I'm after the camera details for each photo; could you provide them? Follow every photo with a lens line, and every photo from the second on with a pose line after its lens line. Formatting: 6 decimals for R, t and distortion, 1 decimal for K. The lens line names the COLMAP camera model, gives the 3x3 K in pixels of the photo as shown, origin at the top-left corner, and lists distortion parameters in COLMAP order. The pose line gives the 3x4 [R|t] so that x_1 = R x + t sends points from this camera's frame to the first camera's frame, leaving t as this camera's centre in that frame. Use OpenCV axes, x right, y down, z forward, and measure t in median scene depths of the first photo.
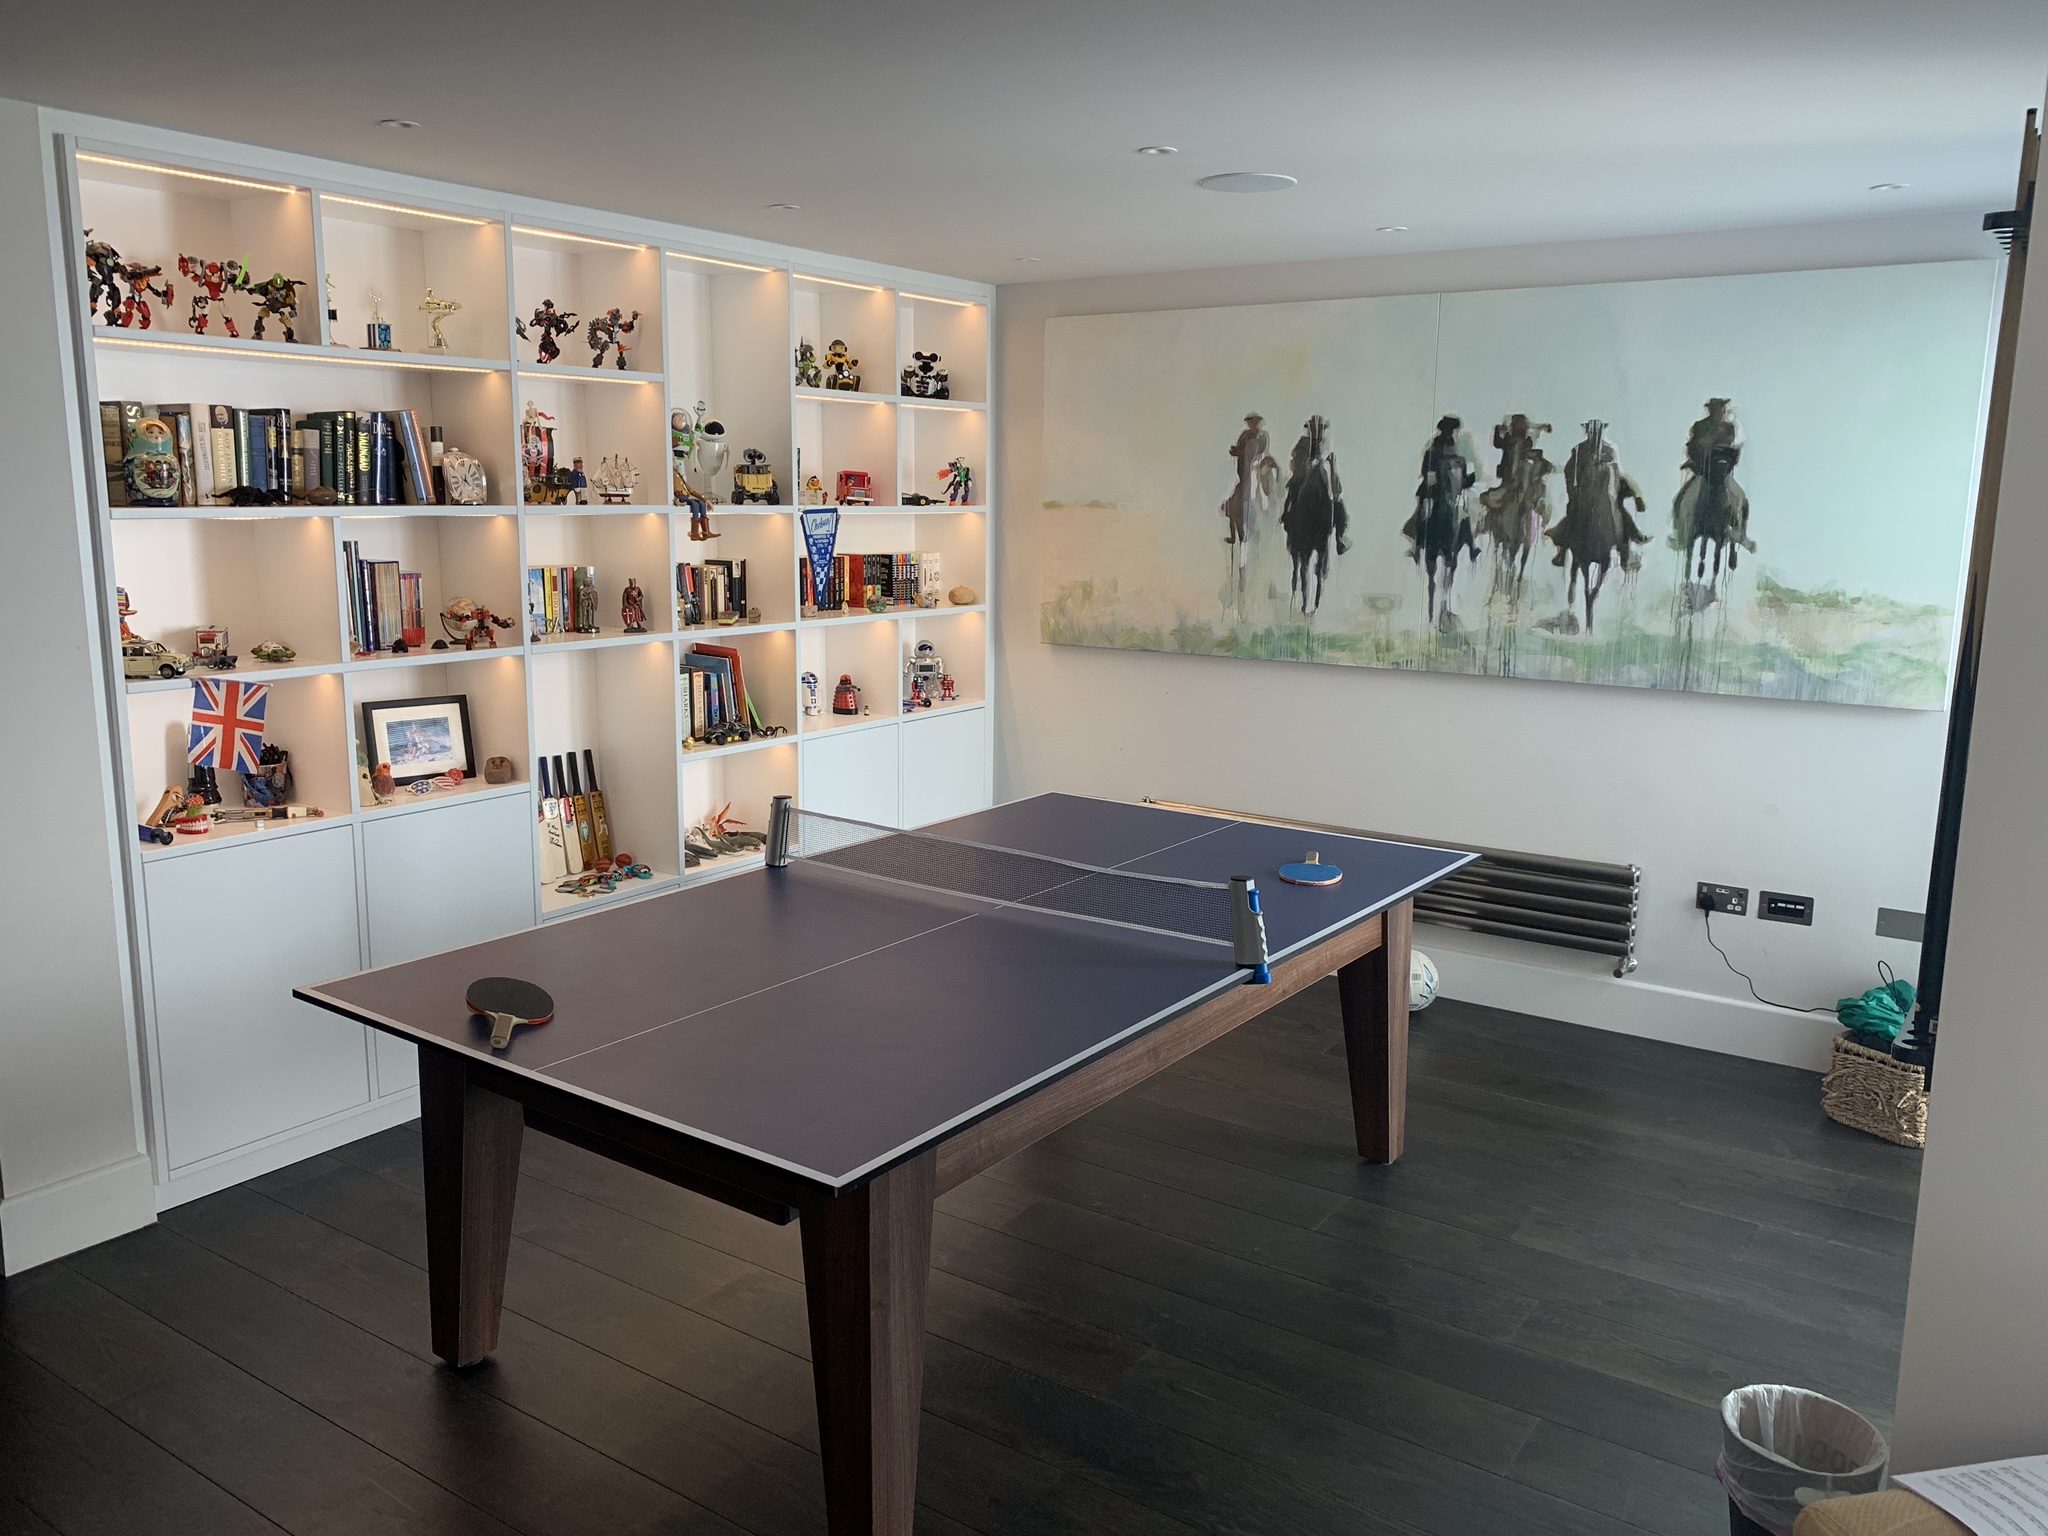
lens RADIAL K [[1546.9, 0, 1035.2], [0, 1546.9, 759.2], [0, 0, 1]] dist [0.115849, -0.172248]
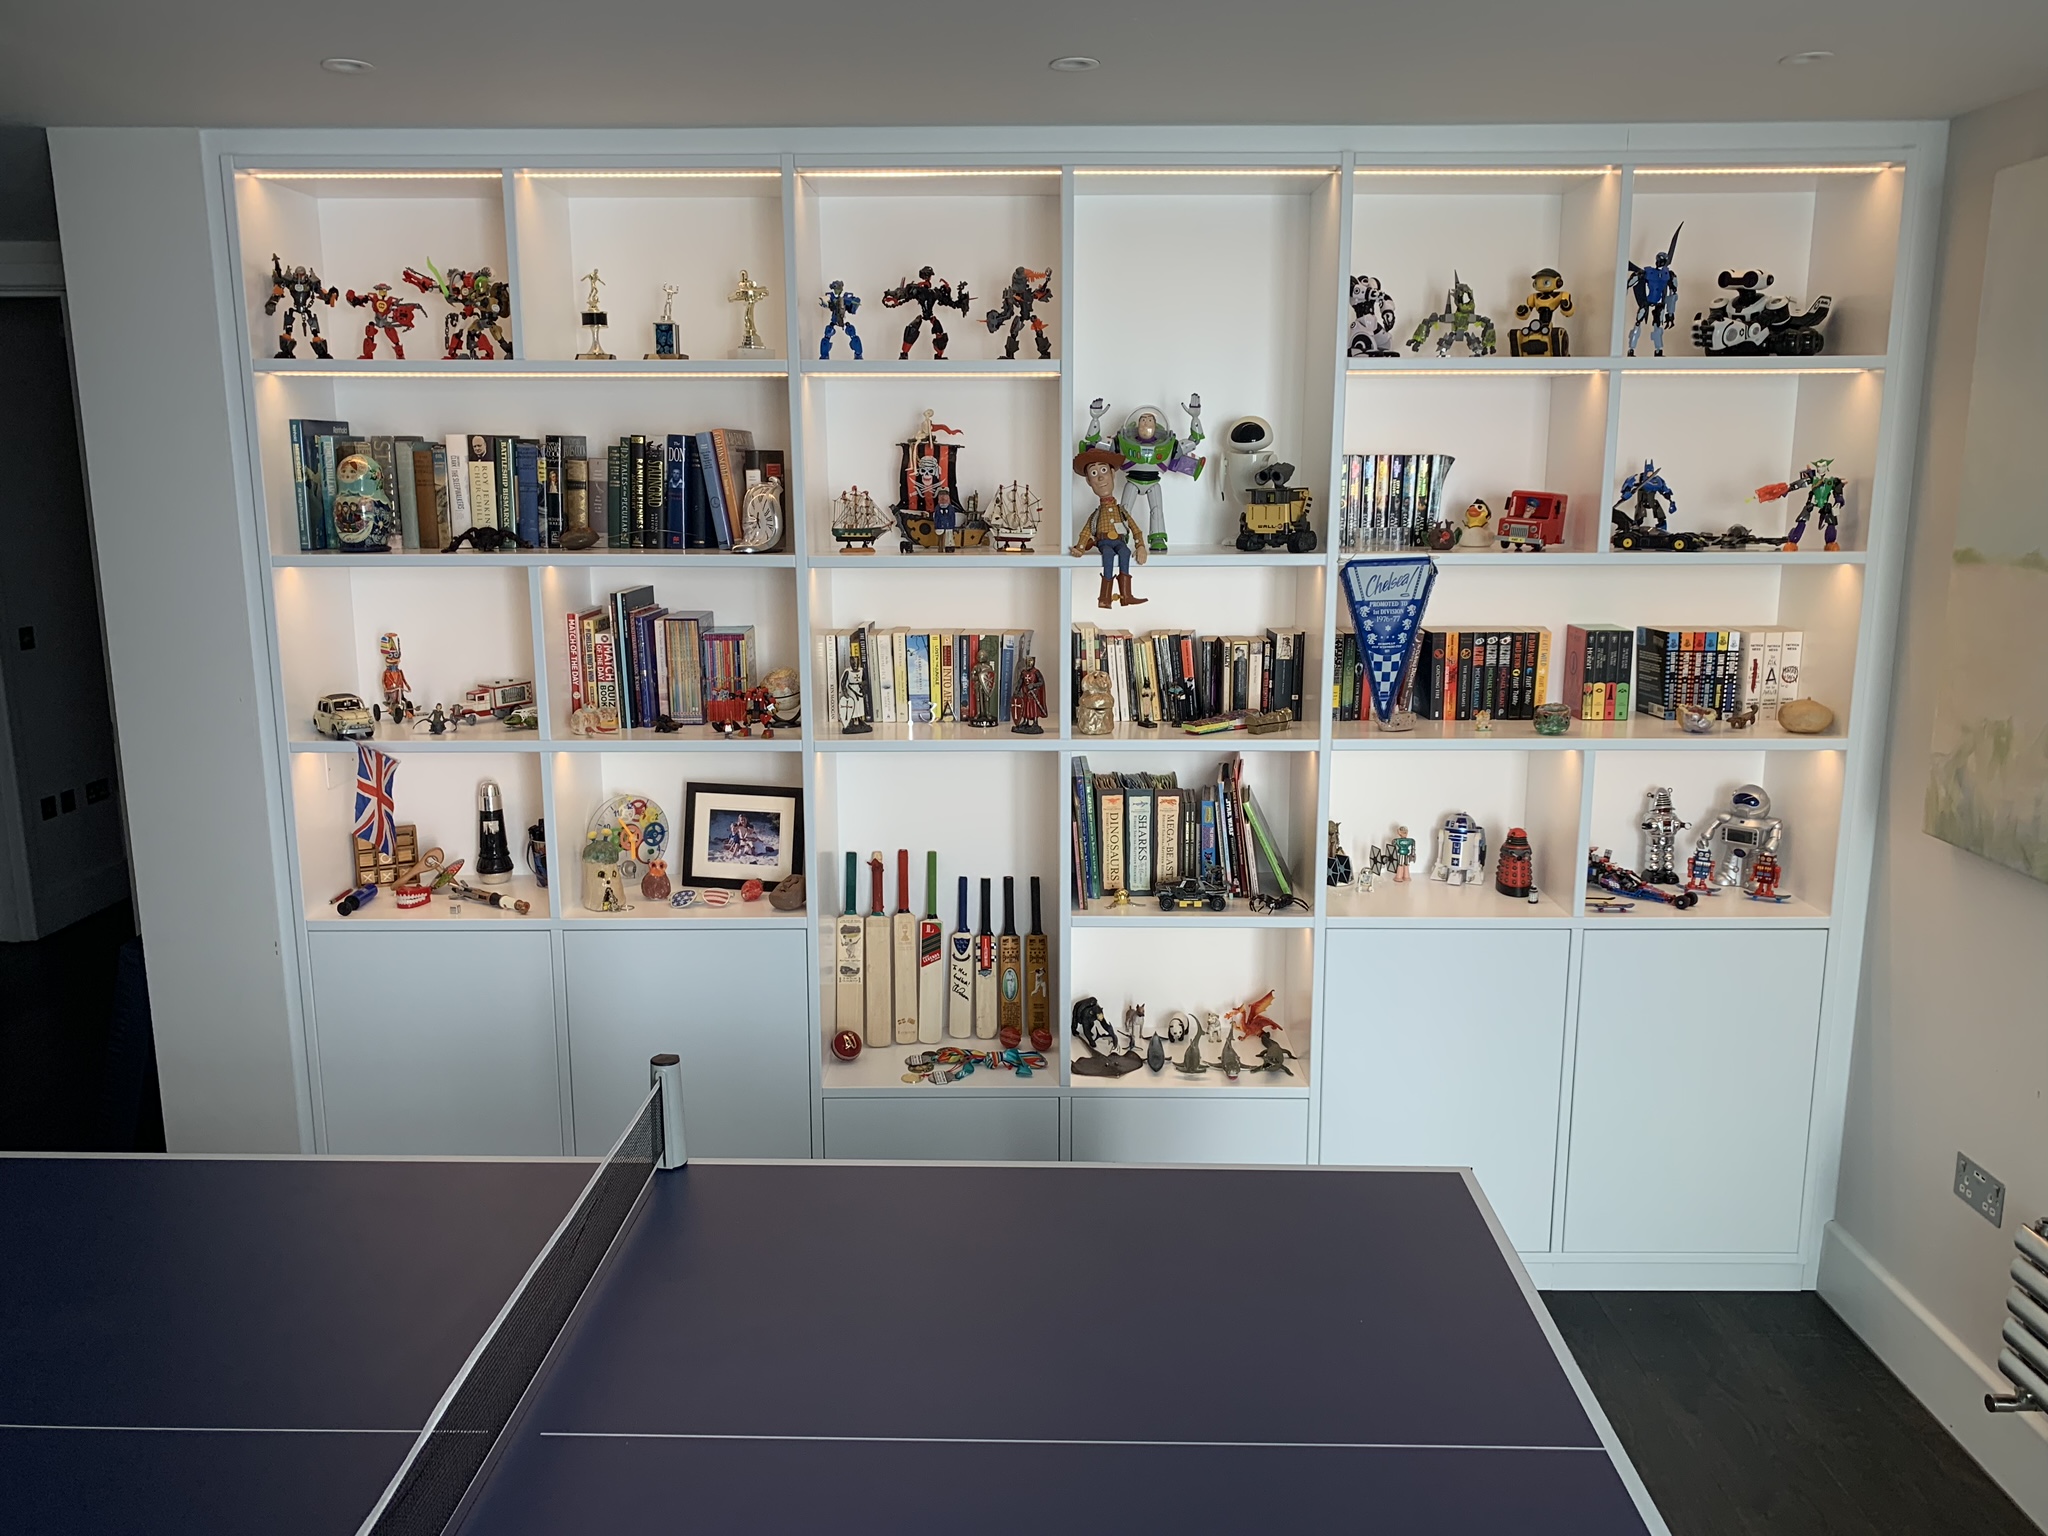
lens RADIAL K [[1546.9, 0, 1035.2], [0, 1546.9, 759.2], [0, 0, 1]] dist [0.115849, -0.172248]
pose [[0.571766, 0.144839, -0.807530, 0.289587], [-0.136494, 0.987369, 0.080451, -0.117419], [0.808983, 0.064224, 0.584314, 0.556048]]
